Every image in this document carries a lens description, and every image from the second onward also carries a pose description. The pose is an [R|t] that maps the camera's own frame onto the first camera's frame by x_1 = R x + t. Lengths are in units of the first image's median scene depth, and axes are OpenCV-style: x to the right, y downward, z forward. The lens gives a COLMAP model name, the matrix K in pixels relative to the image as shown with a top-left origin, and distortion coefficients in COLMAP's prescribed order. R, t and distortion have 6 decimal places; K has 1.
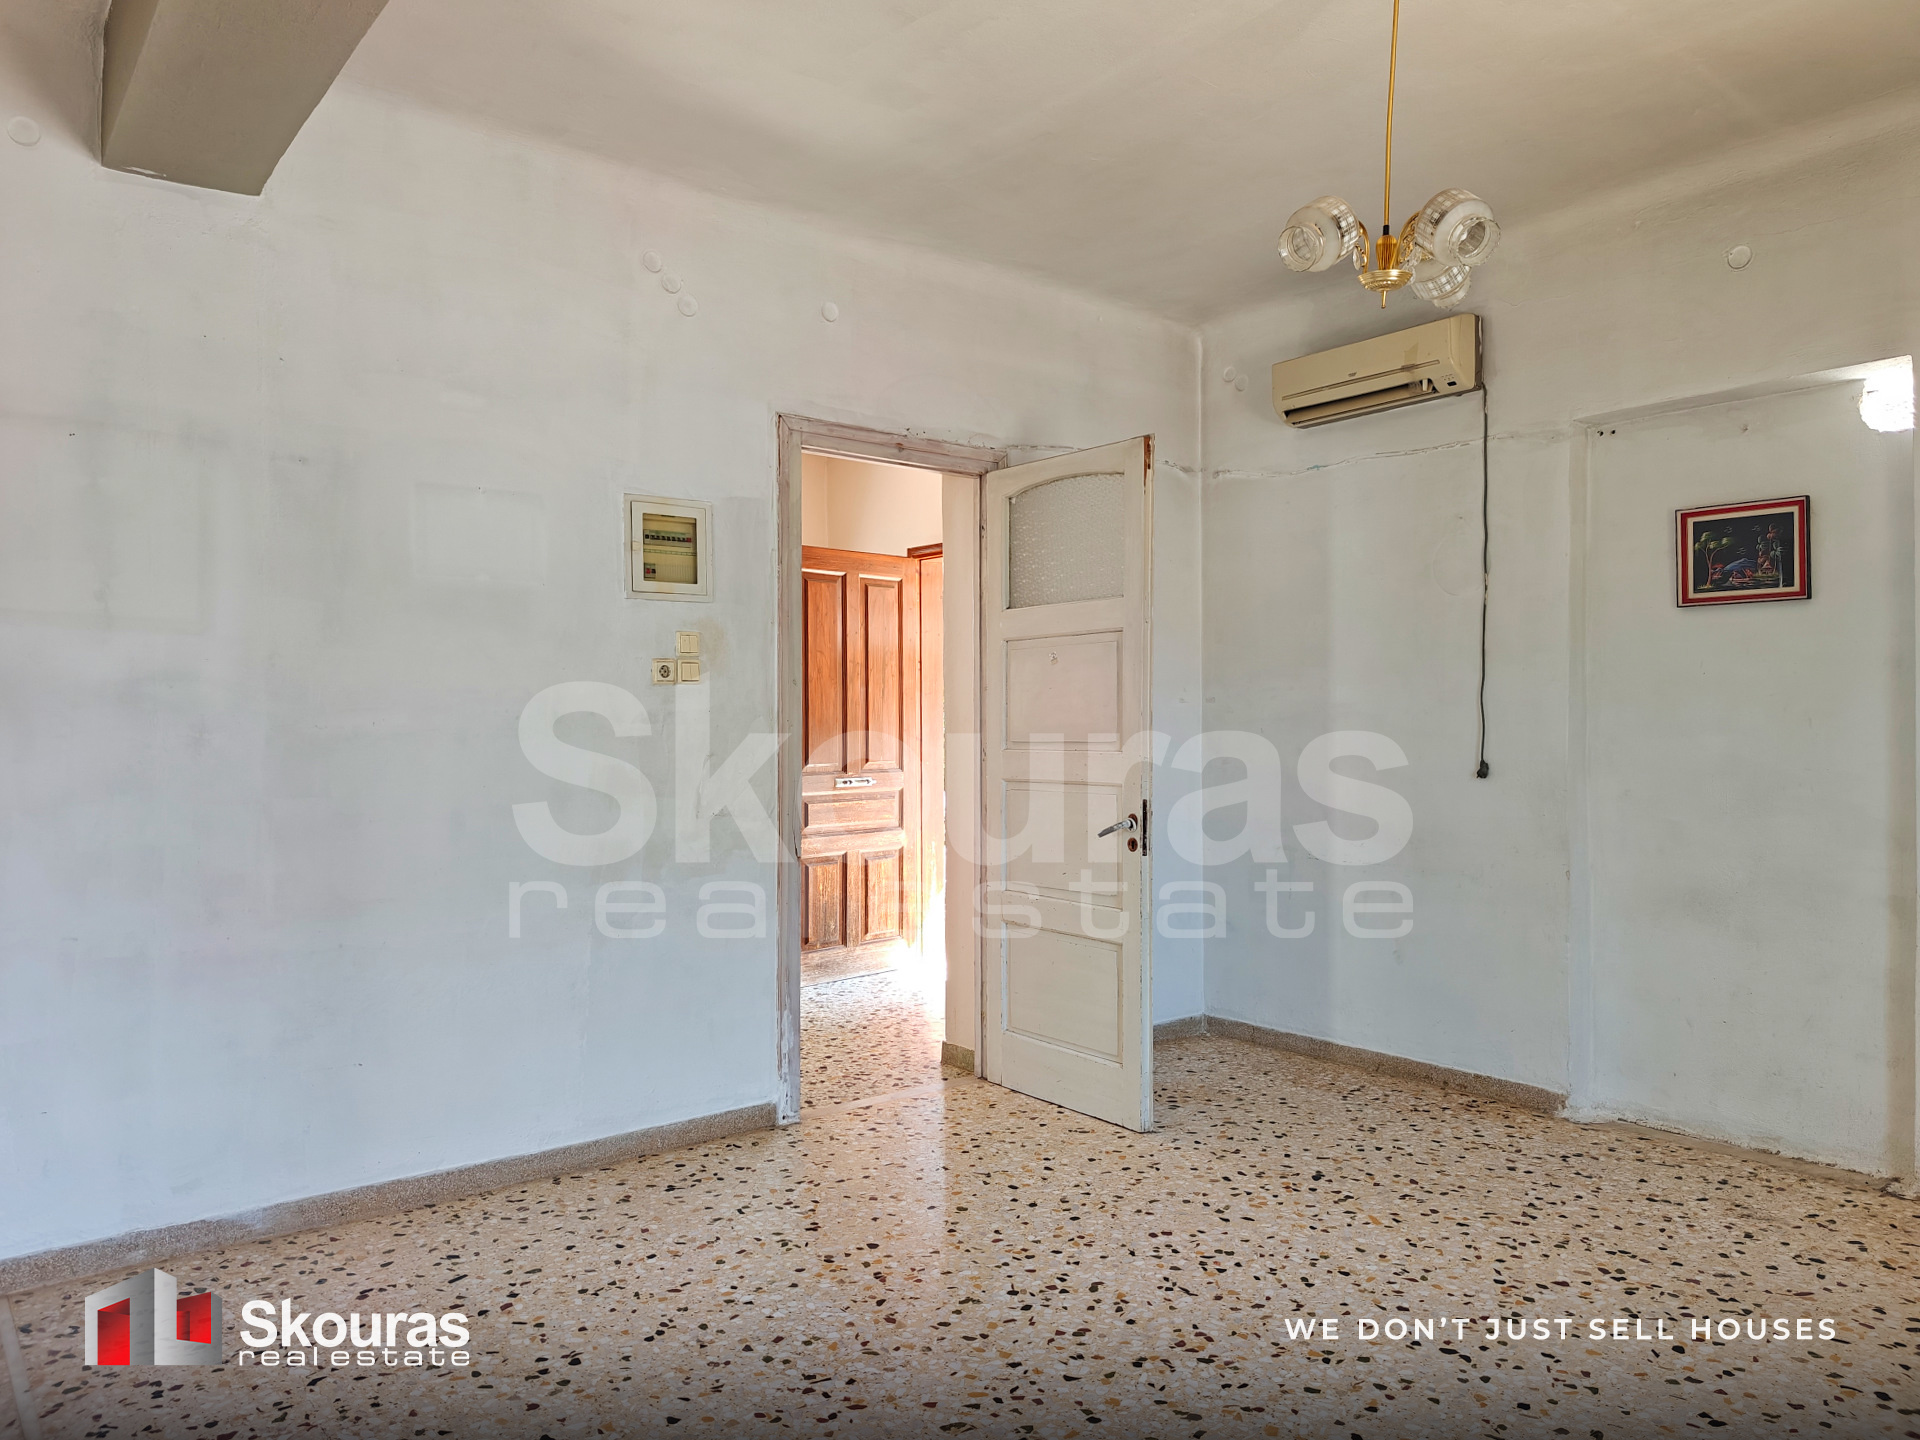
lens RADIAL K [[1294.5, 0, 965.9], [0, 1294.5, 715.2], [0, 0, 1]] dist [0.029948, -0.041814]
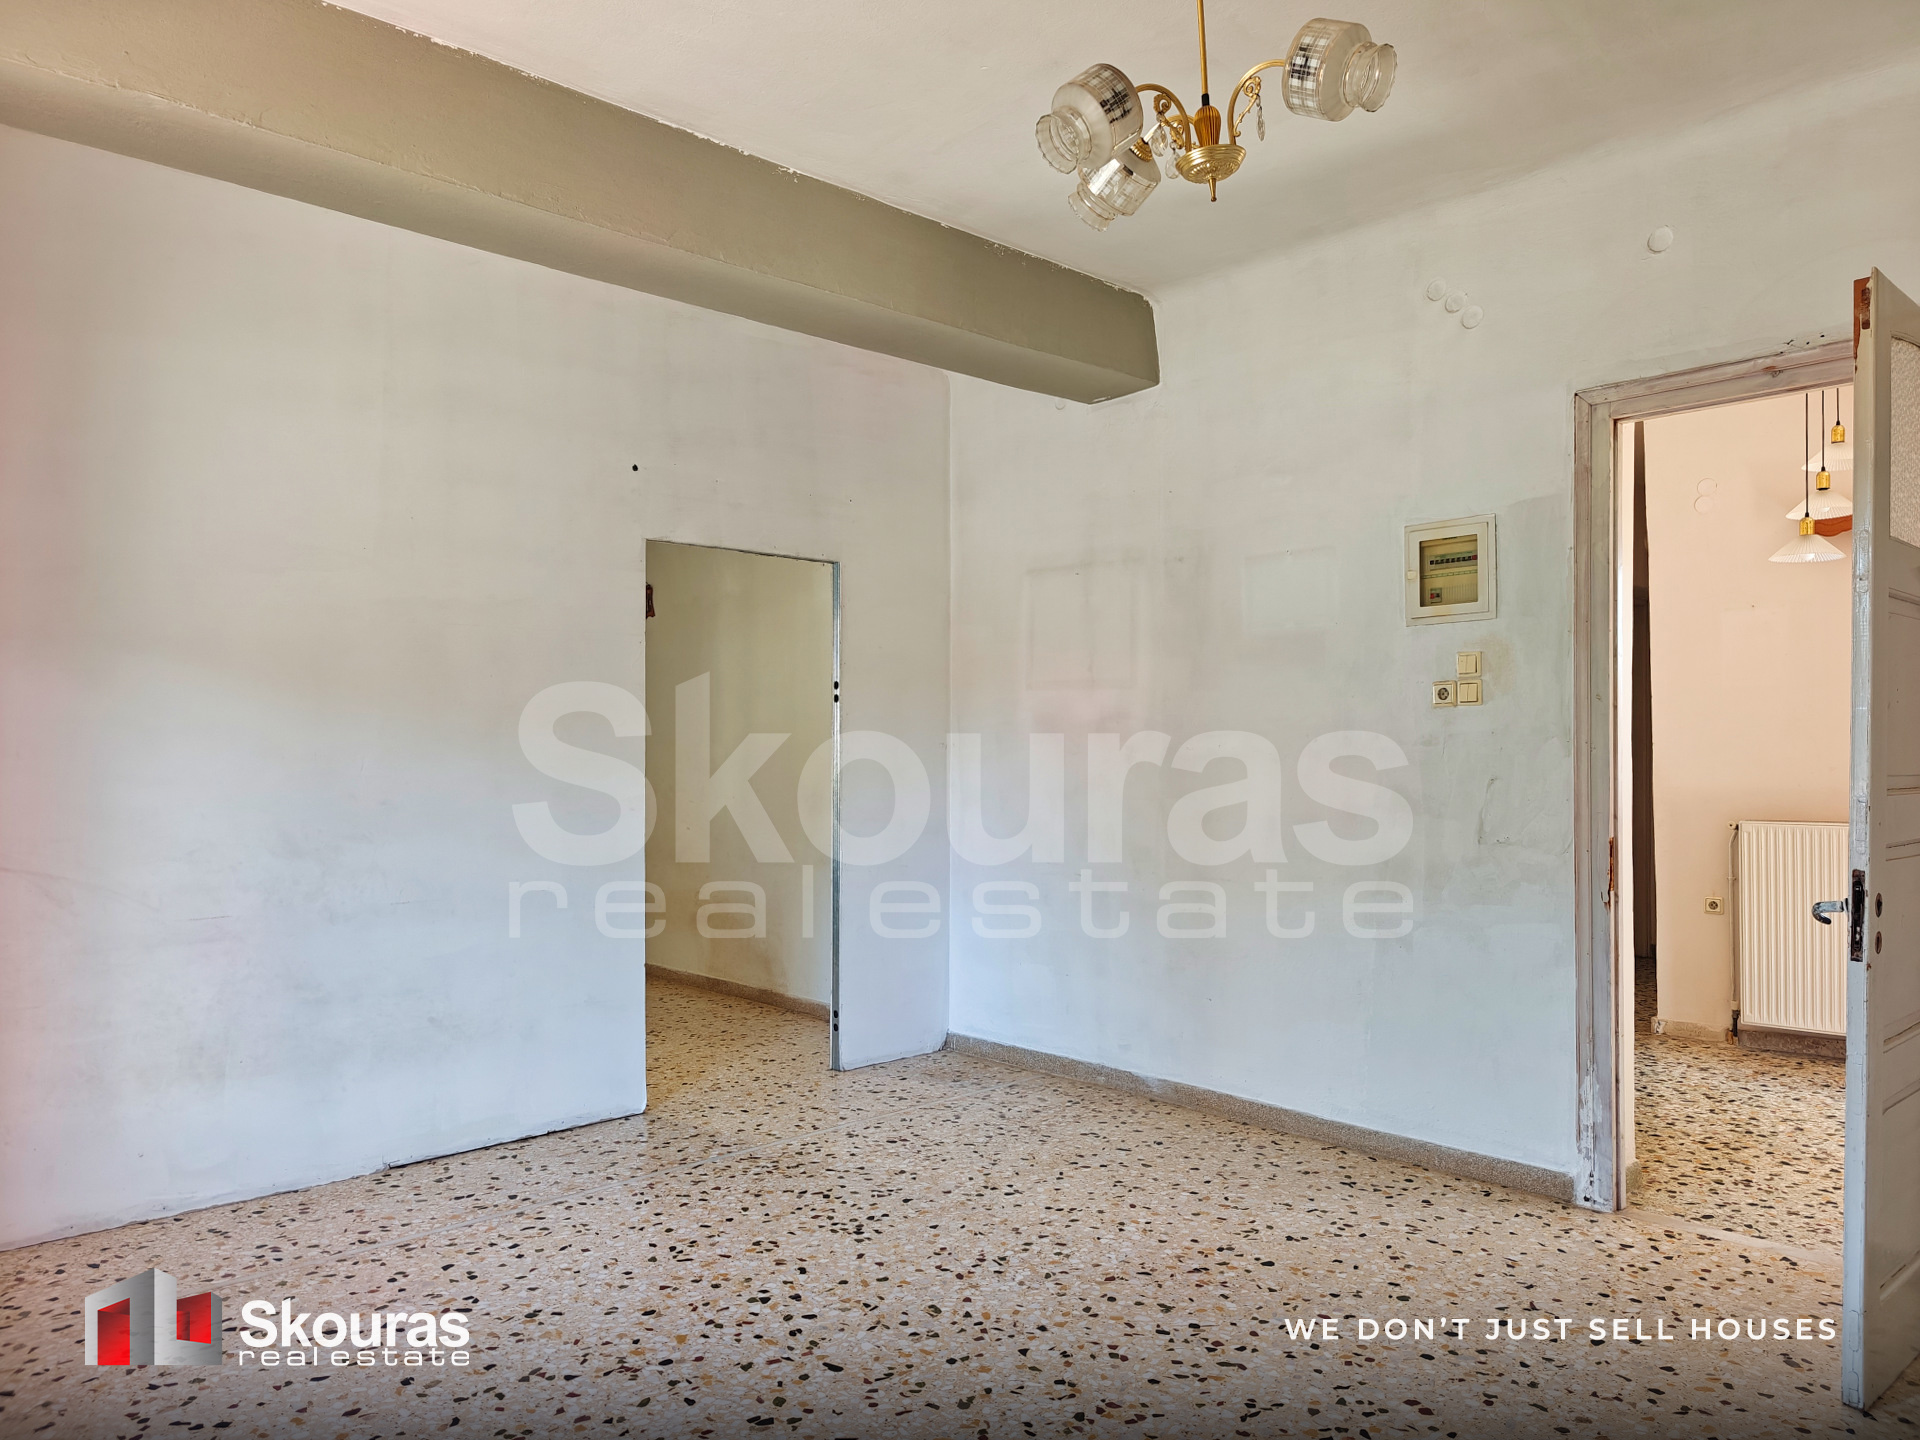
lens RADIAL K [[1294.5, 0, 968.4], [0, 1294.5, 731.1], [0, 0, 1]] dist [0.029948, -0.041814]
pose [[0.095071, -0.009141, -0.995429, 0.785437], [0.010169, 0.999915, -0.008211, -0.000527], [0.995419, -0.009342, 0.095156, 0.577249]]
